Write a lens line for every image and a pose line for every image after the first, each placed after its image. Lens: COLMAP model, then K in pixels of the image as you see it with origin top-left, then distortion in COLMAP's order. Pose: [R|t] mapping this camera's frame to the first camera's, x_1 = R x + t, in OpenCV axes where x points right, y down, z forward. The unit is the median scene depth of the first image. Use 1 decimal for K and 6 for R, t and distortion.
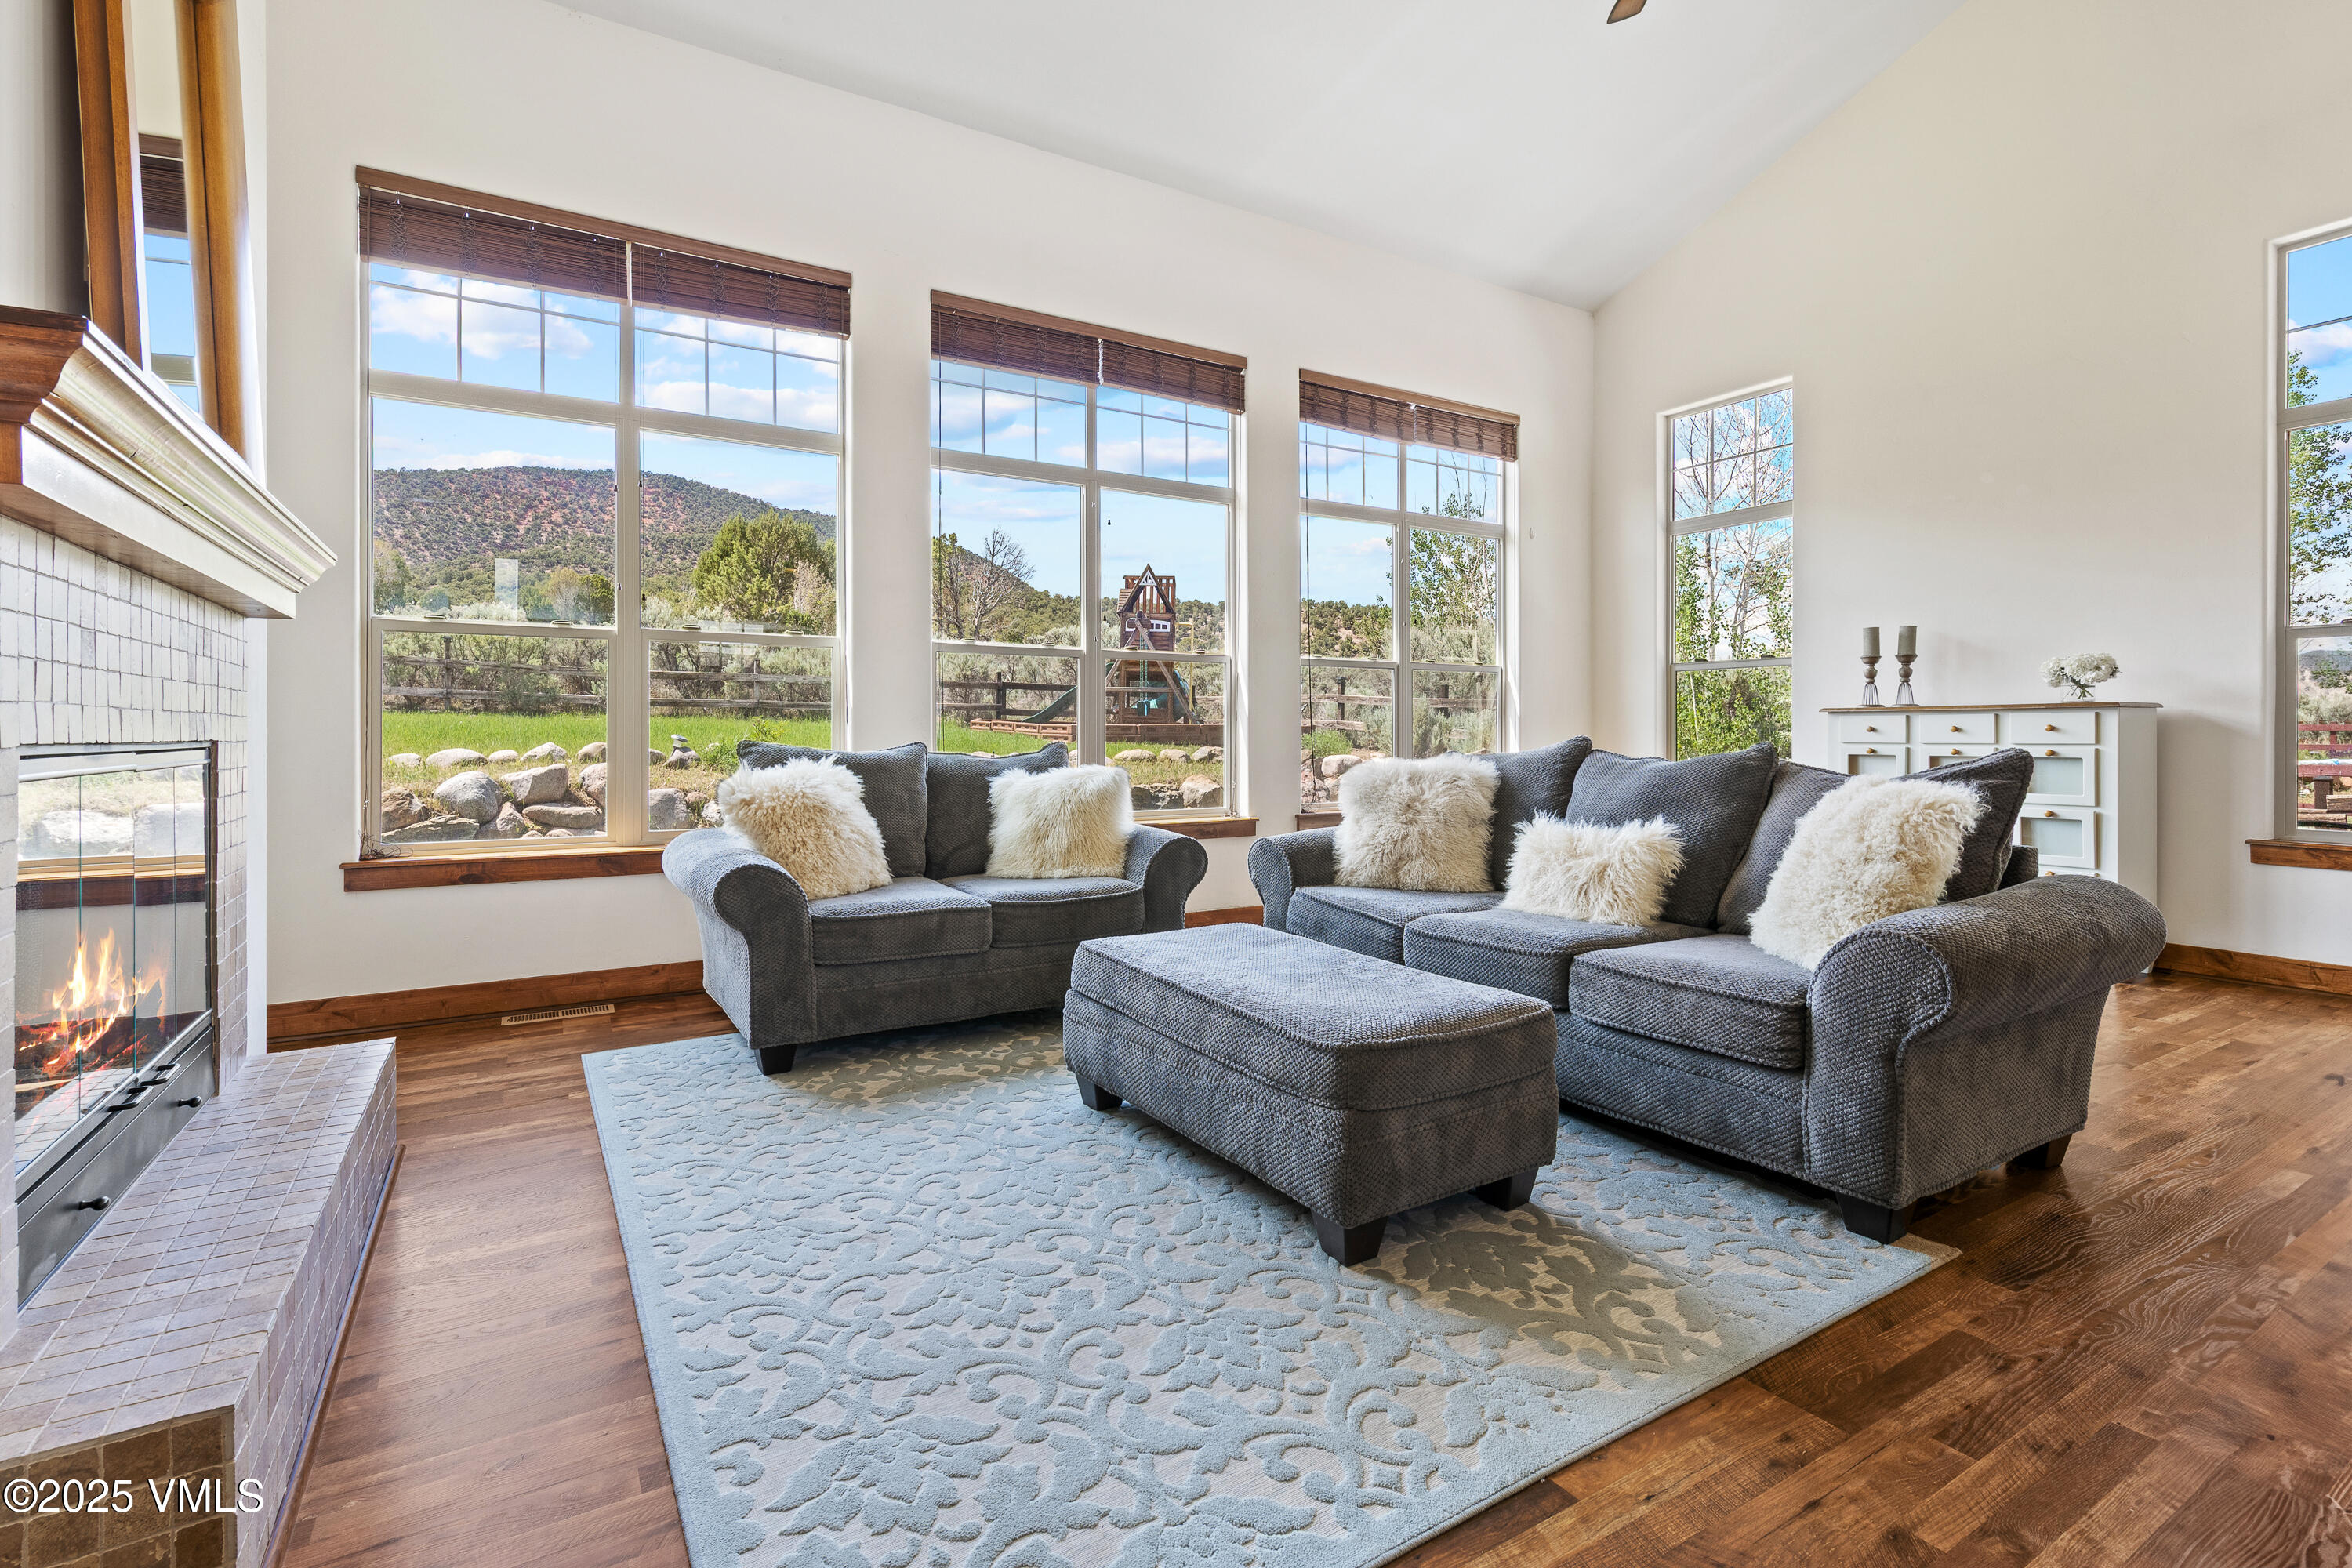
lens RADIAL K [[1069.8, 0, 1163.4], [0, 1069.8, 746.5], [0, 0, 1]] dist [0.000701, -0.001240]
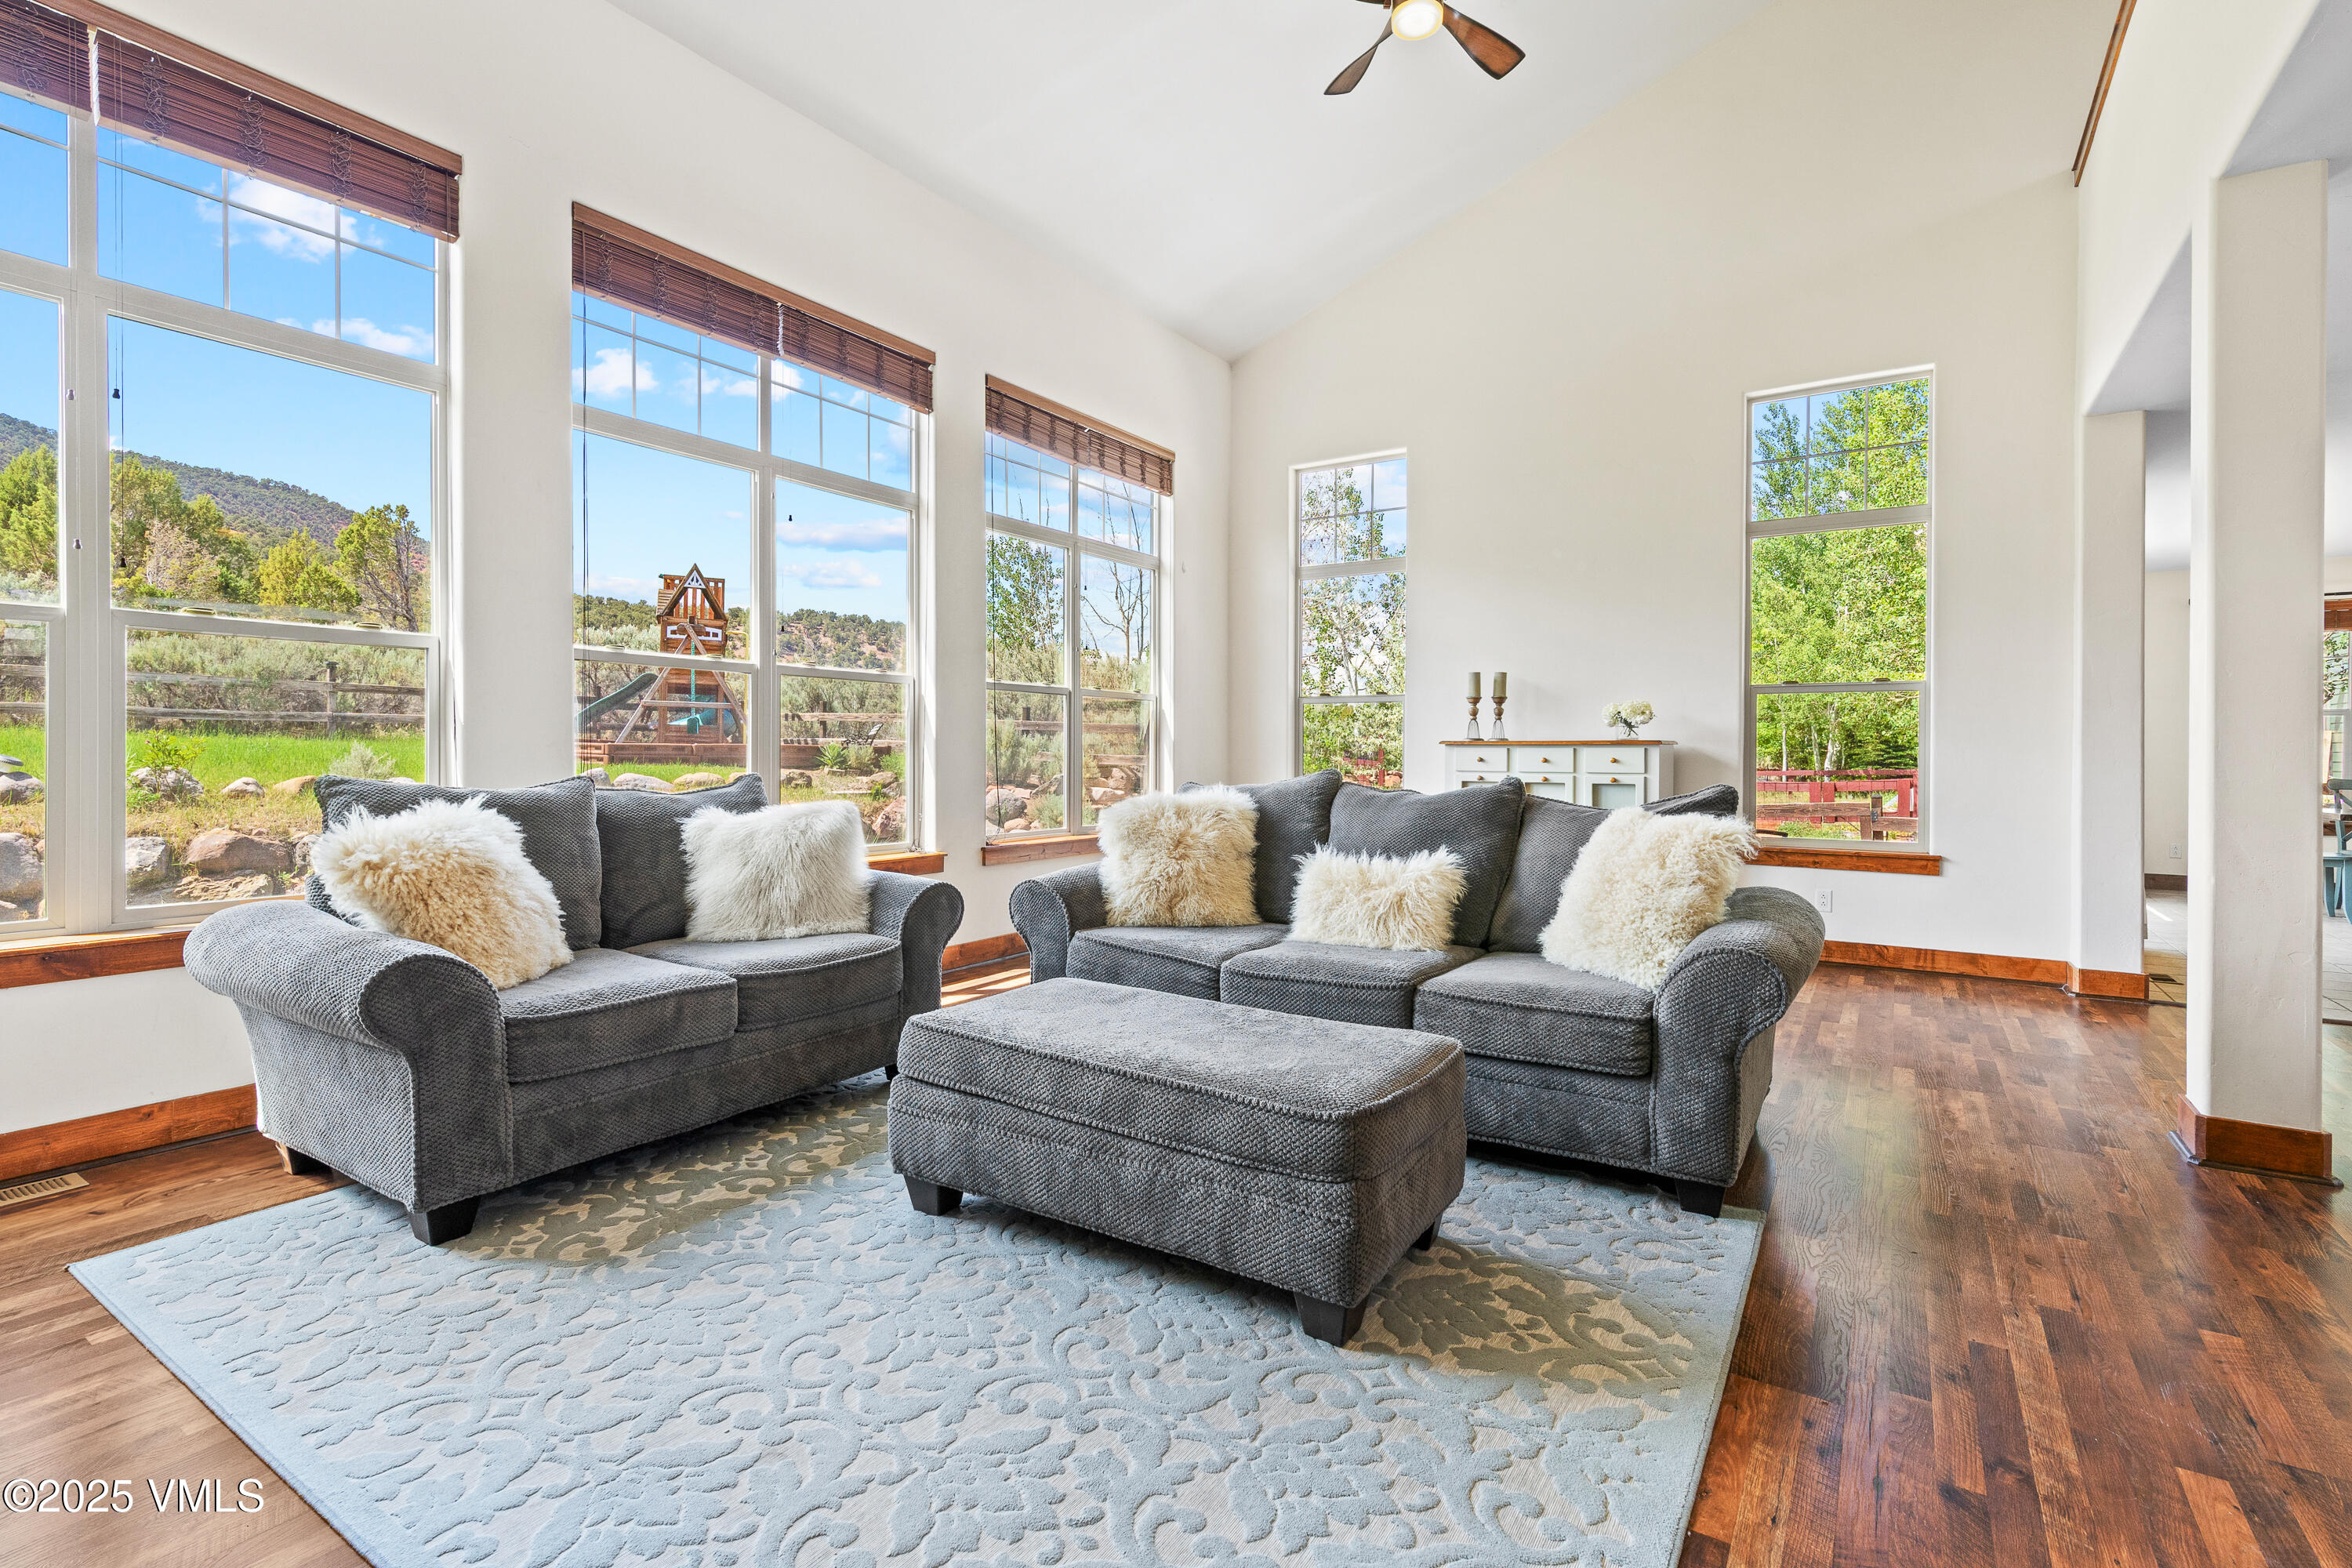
lens RADIAL K [[1069.8, 0, 1176.3], [0, 1069.8, 771.9], [0, 0, 1]] dist [0.000701, -0.001240]
pose [[0.902700, -0.002328, 0.430265, -0.219681], [-0.000259, 0.999982, 0.005956, -0.014905], [-0.430271, -0.005488, 0.902683, 0.131730]]
